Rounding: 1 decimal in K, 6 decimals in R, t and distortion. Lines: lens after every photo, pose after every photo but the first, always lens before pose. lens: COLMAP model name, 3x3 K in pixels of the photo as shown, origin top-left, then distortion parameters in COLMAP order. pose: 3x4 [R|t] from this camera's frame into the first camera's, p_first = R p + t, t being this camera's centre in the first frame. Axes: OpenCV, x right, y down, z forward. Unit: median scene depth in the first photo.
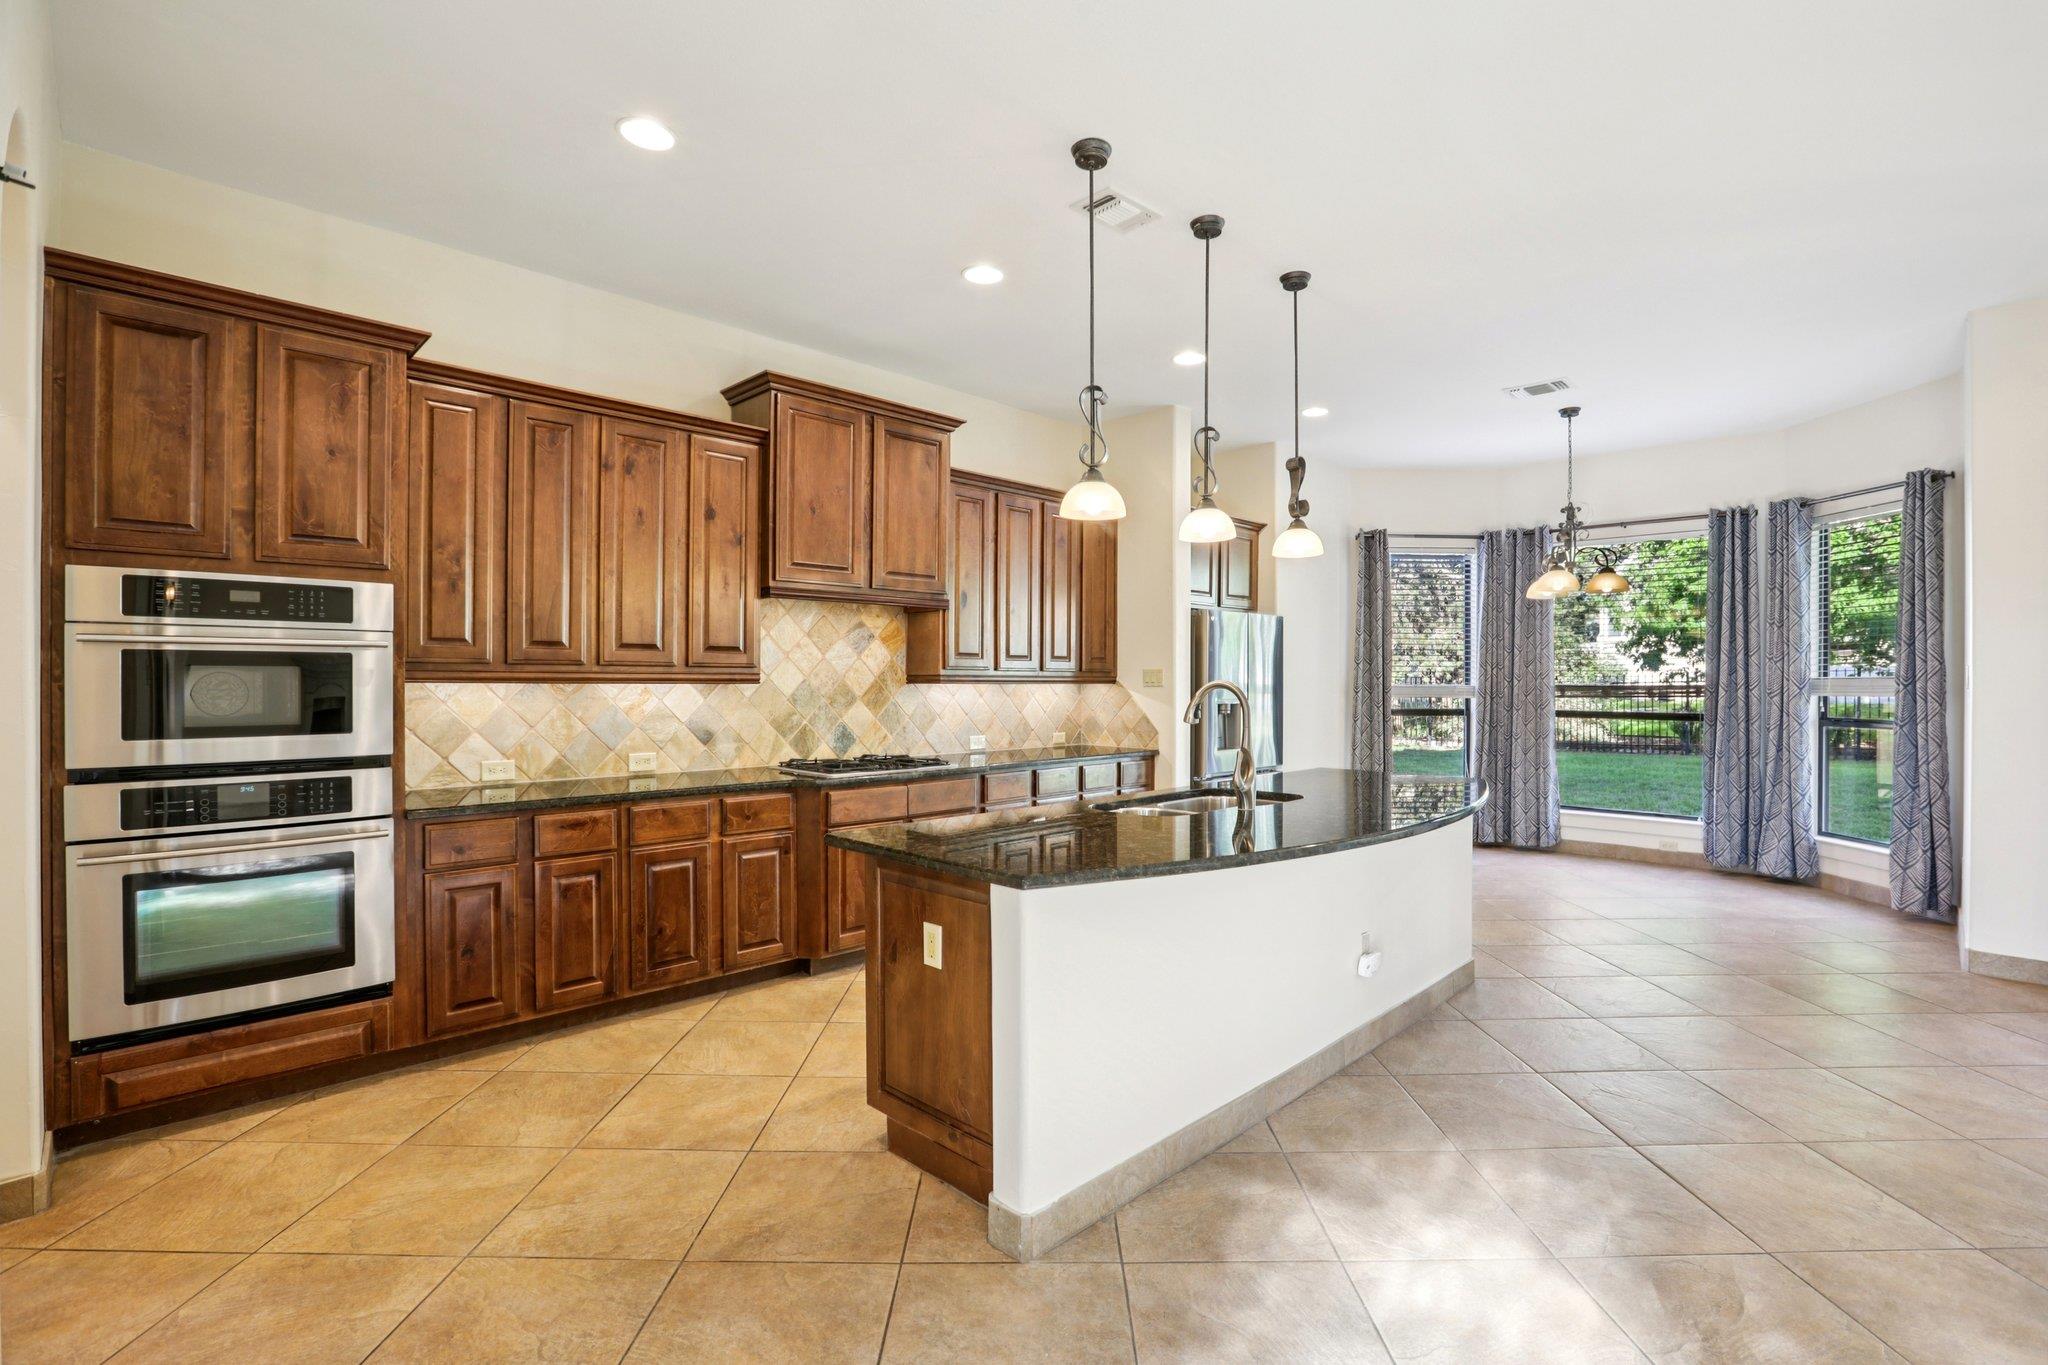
lens RADIAL K [[965.9, 0, 1027.6], [0, 965.9, 678.8], [0, 0, 1]] dist [0.004668, 0.000185]
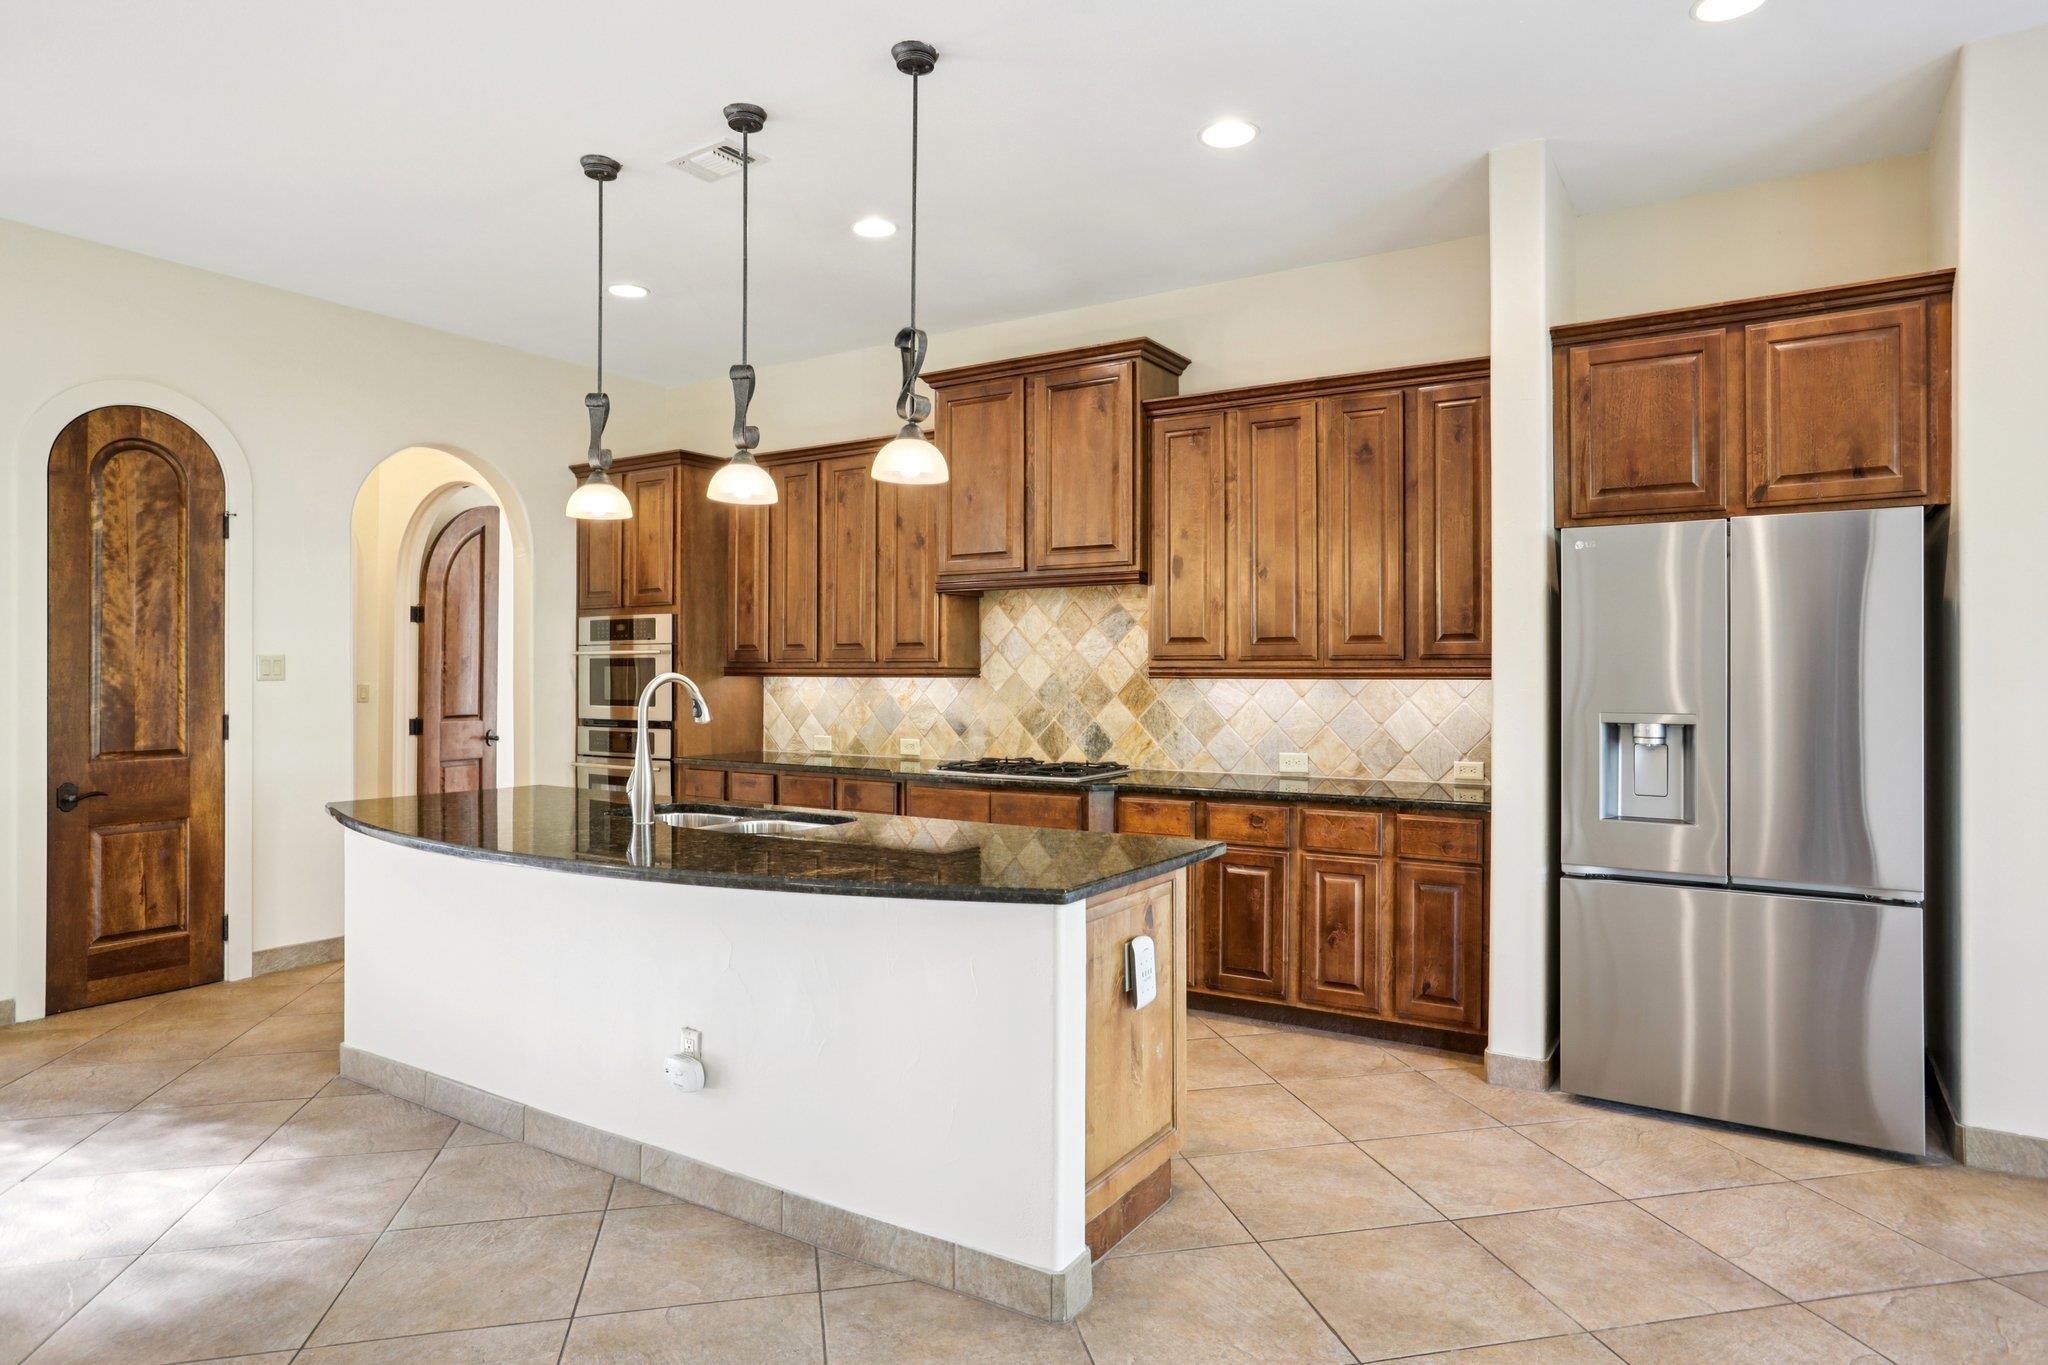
lens RADIAL K [[1188.7, 0, 1027.5], [0, 1188.7, 676.2], [0, 0, 1]] dist [-0.020367, 0.000483]
pose [[0.234552, 0.005668, -0.972087, 0.926247], [0.004631, 0.999965, 0.006948, -0.004883], [0.972093, -0.006131, 0.234518, 0.762963]]
